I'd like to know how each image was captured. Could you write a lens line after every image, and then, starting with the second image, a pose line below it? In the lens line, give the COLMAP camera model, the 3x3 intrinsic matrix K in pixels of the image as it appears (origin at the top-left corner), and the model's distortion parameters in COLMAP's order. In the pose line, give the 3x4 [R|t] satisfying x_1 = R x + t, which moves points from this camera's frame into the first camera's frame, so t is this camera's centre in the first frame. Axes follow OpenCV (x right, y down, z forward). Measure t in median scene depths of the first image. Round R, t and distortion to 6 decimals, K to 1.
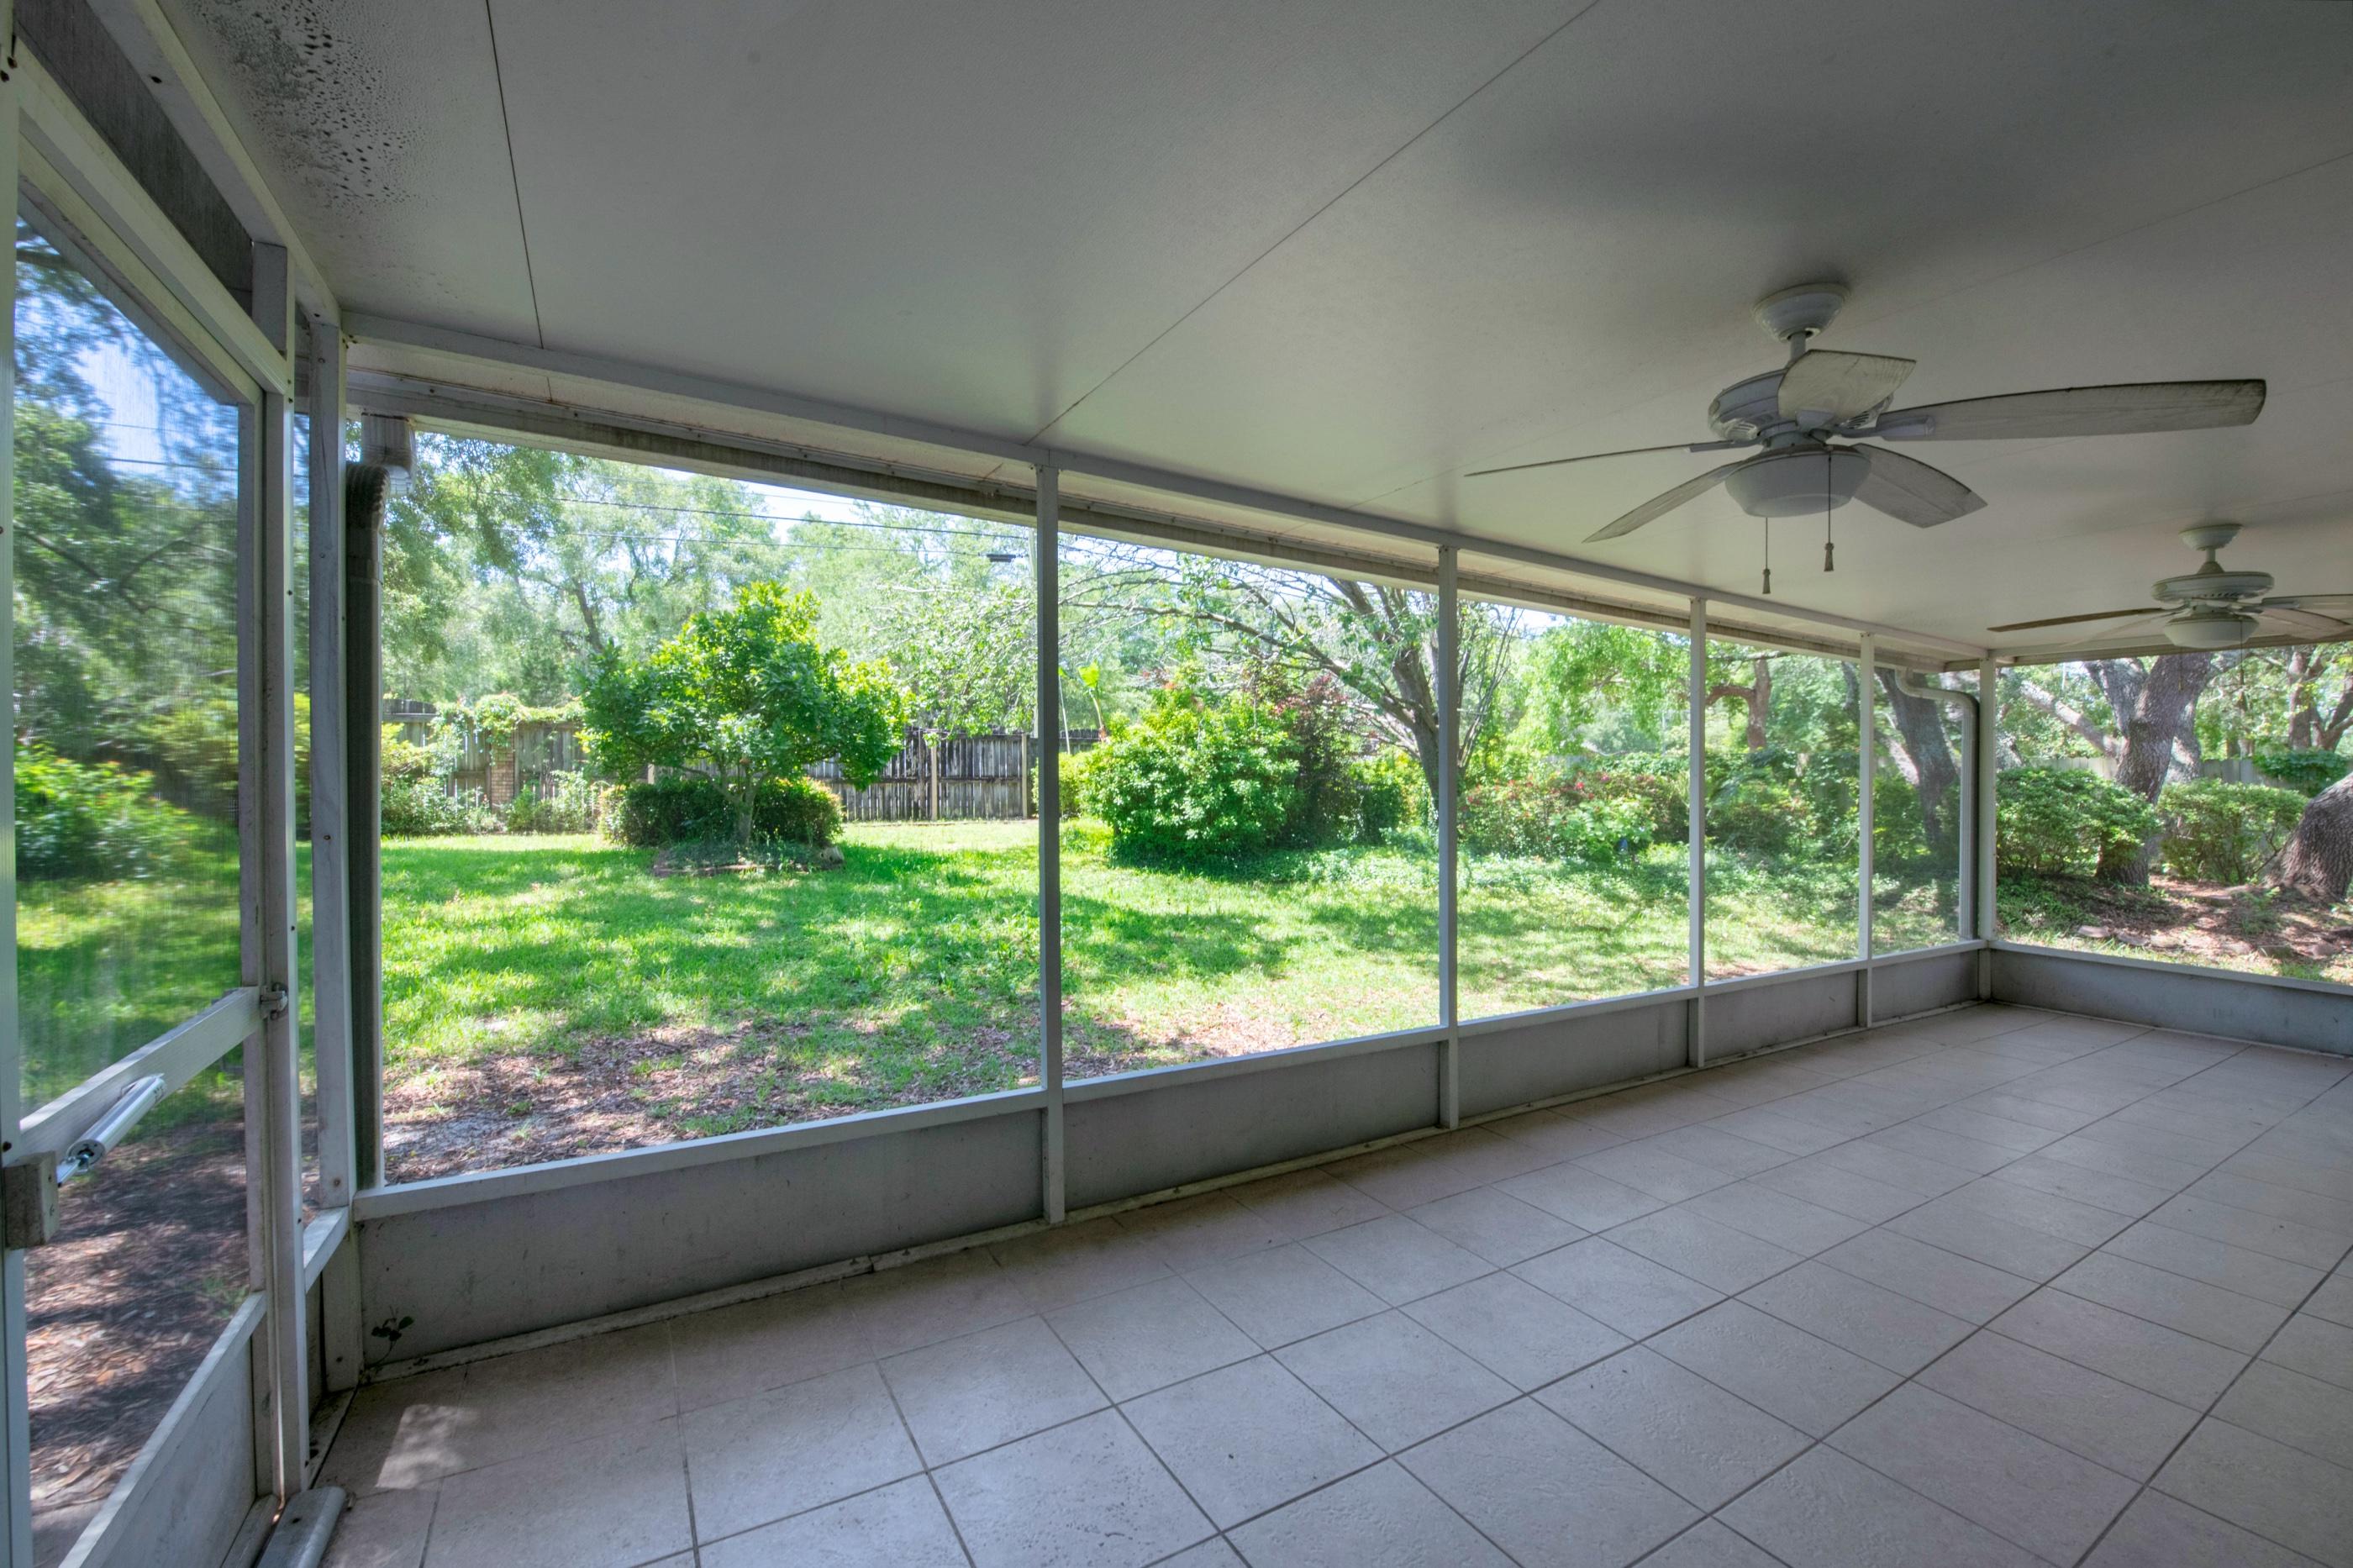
lens RADIAL K [[942.3, 0, 1176.5], [0, 942.3, 784.0], [0, 0, 1]] dist [-0.001088, -0.007329]
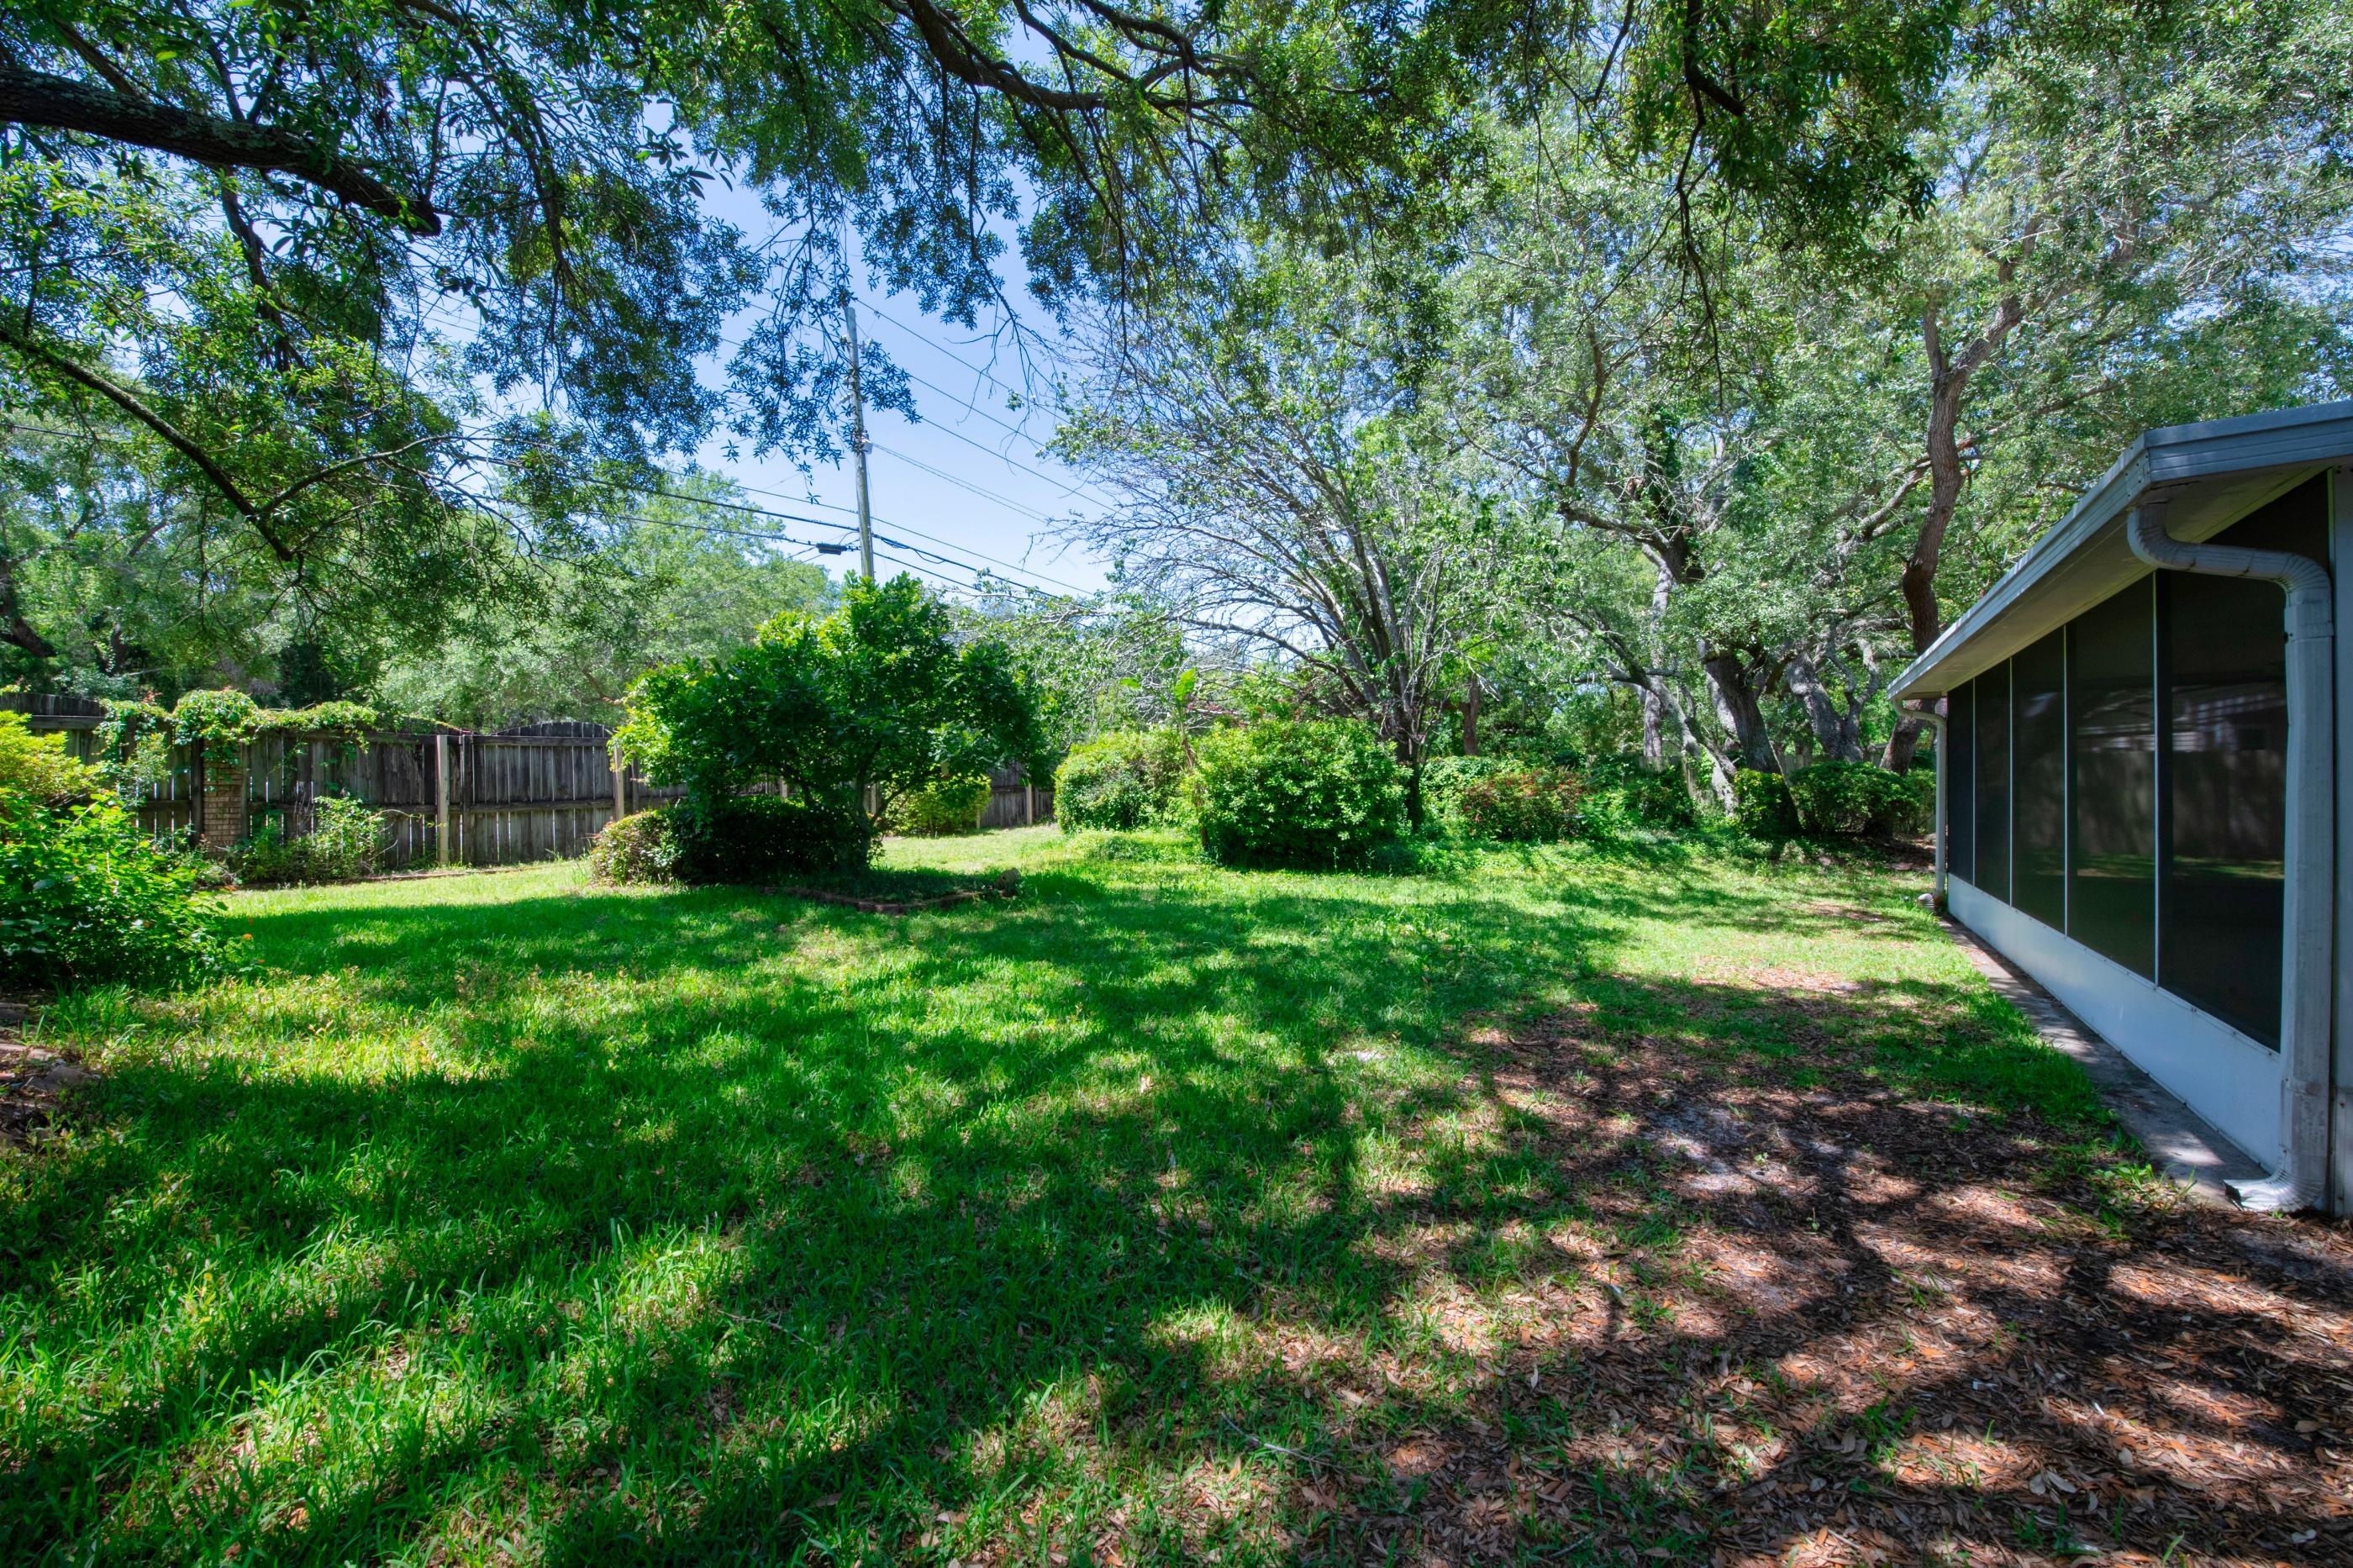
lens RADIAL K [[942.3, 0, 1176.5], [0, 942.3, 784.0], [0, 0, 1]] dist [-0.001088, -0.007329]
pose [[0.900563, -0.020510, 0.434242, -0.400701], [0.024961, 0.999678, -0.004550, -0.004533], [-0.434009, 0.014937, 0.900785, 0.068955]]
